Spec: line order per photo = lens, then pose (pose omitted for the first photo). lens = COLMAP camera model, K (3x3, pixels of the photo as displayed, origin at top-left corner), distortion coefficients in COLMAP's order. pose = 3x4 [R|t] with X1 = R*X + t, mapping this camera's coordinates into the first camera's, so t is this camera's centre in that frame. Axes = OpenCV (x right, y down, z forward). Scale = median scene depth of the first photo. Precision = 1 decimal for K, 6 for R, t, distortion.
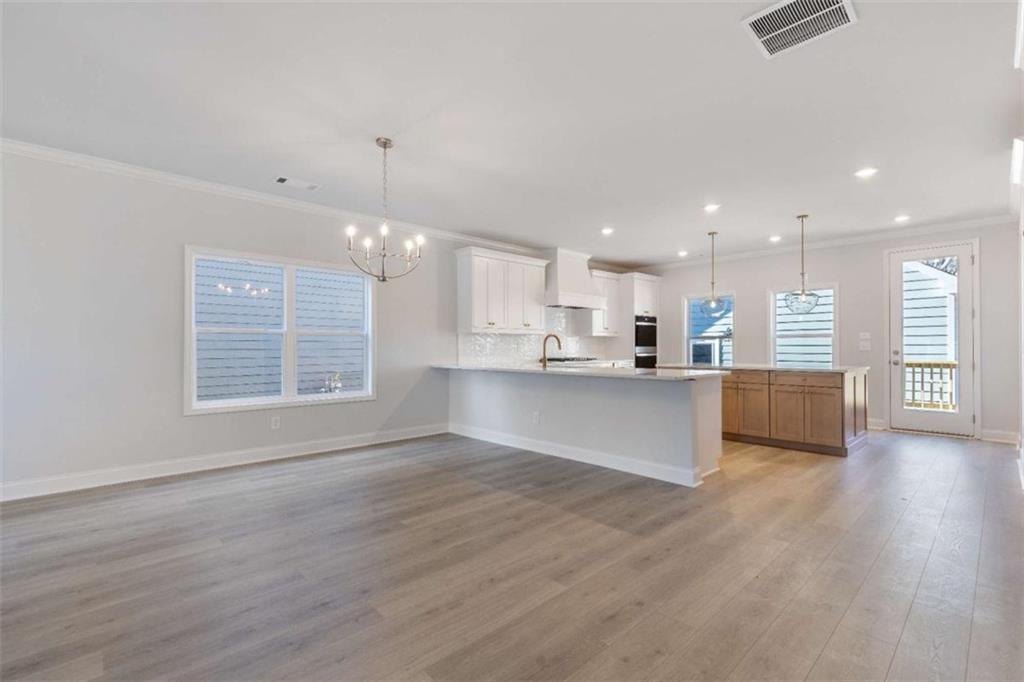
lens RADIAL K [[457.5, 0, 514.7], [0, 457.5, 344.3], [0, 0, 1]] dist [0.008731, -0.003346]
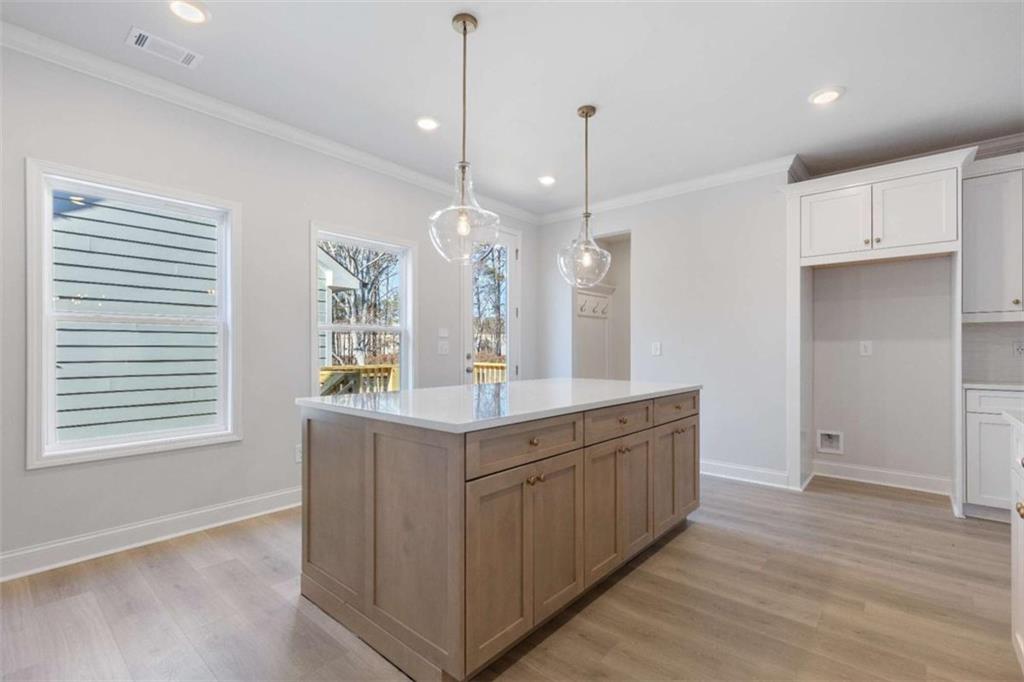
lens RADIAL K [[457.5, 0, 519.8], [0, 457.5, 346.6], [0, 0, 1]] dist [0.008731, -0.003346]
pose [[-0.113795, 0.007388, 0.993477, 0.082968], [-0.006858, 0.999943, -0.008221, 0.006967], [-0.993481, -0.007748, -0.113738, 0.967026]]
